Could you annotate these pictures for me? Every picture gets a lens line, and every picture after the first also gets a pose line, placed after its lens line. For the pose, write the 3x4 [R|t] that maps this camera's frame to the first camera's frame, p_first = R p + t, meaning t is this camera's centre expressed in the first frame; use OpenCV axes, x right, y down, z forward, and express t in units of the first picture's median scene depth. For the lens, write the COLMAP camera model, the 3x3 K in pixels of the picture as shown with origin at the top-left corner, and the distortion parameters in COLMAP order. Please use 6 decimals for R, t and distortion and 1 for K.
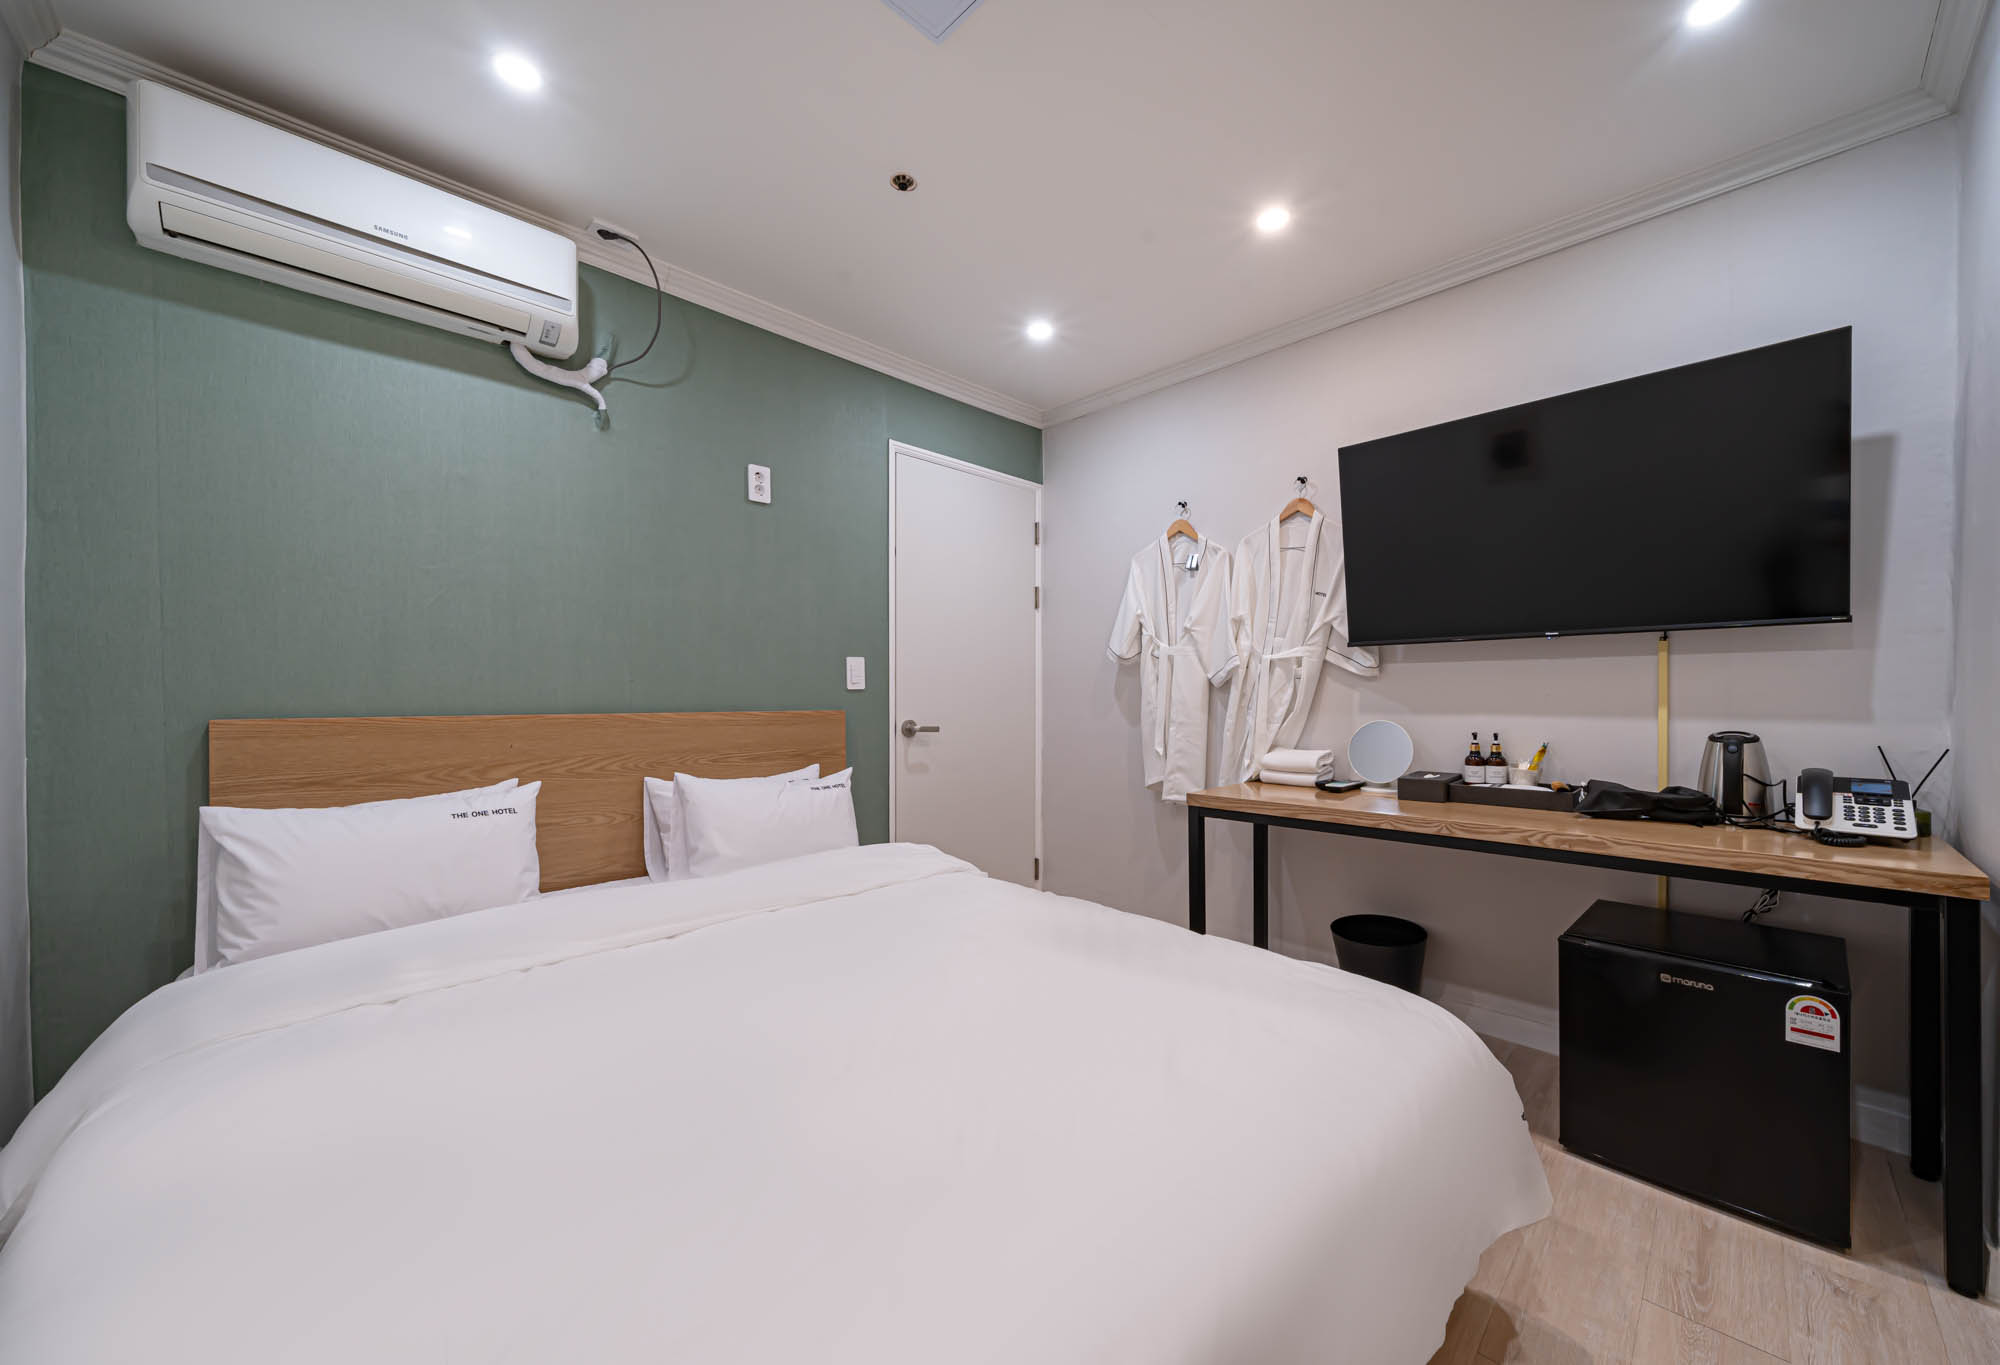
lens RADIAL K [[778.2, 0, 1002.1], [0, 778.2, 692.5], [0, 0, 1]] dist [-0.018039, -0.000215]
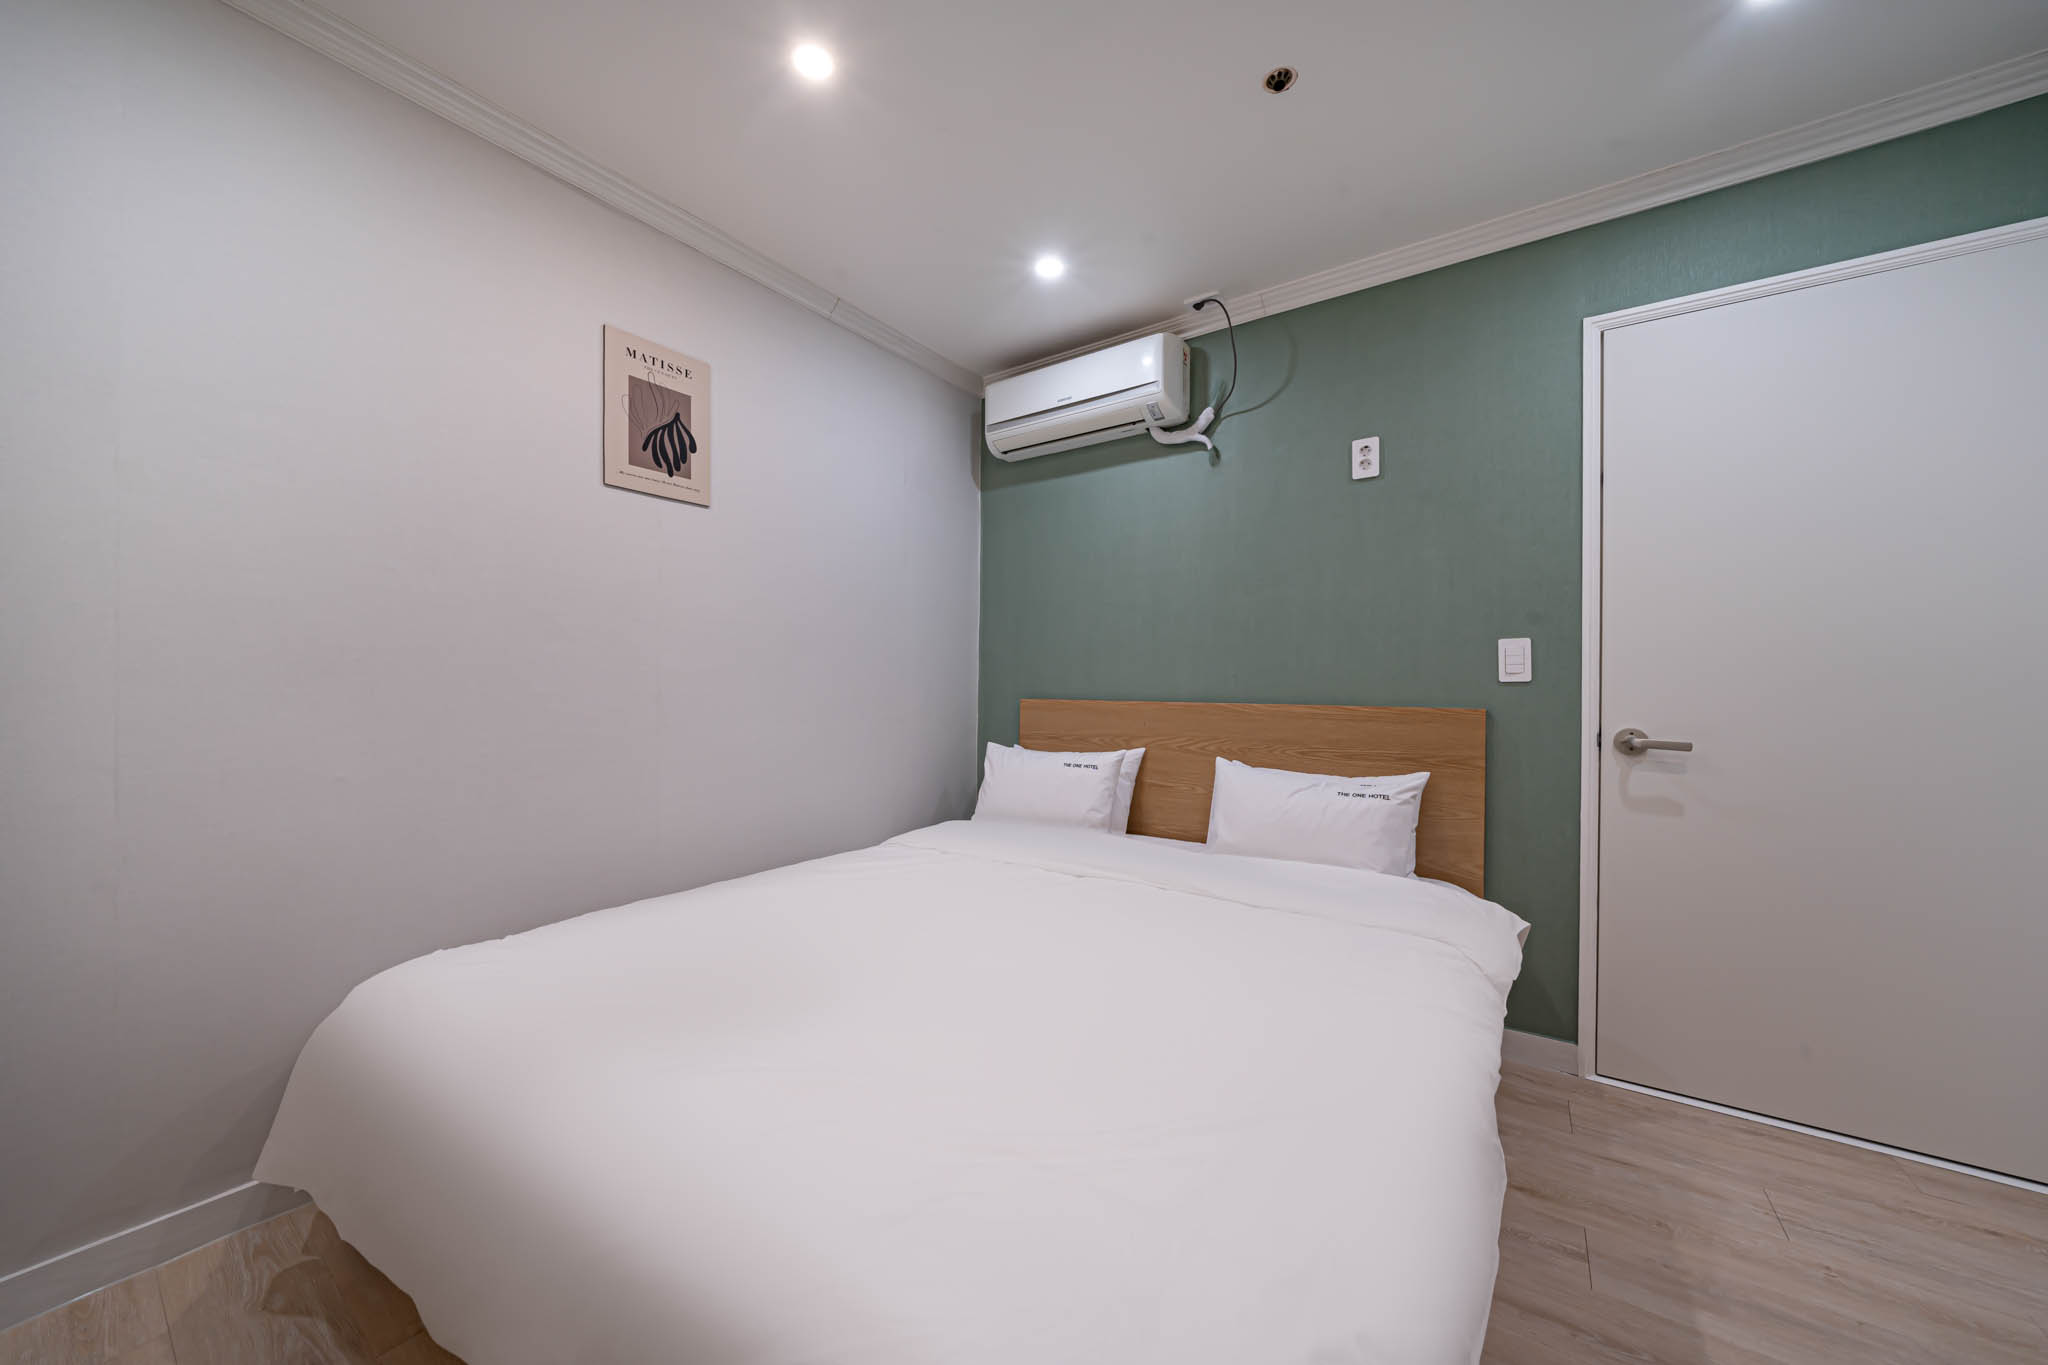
lens RADIAL K [[694.3, 0, 978.4], [0, 694.3, 680.8], [0, 0, 1]] dist [-0.000937, -0.000046]
pose [[0.138401, -0.008287, -0.990342, 0.499878], [-0.006177, 0.999938, -0.009231, 0.005385], [0.990357, 0.007395, 0.138341, 0.499068]]
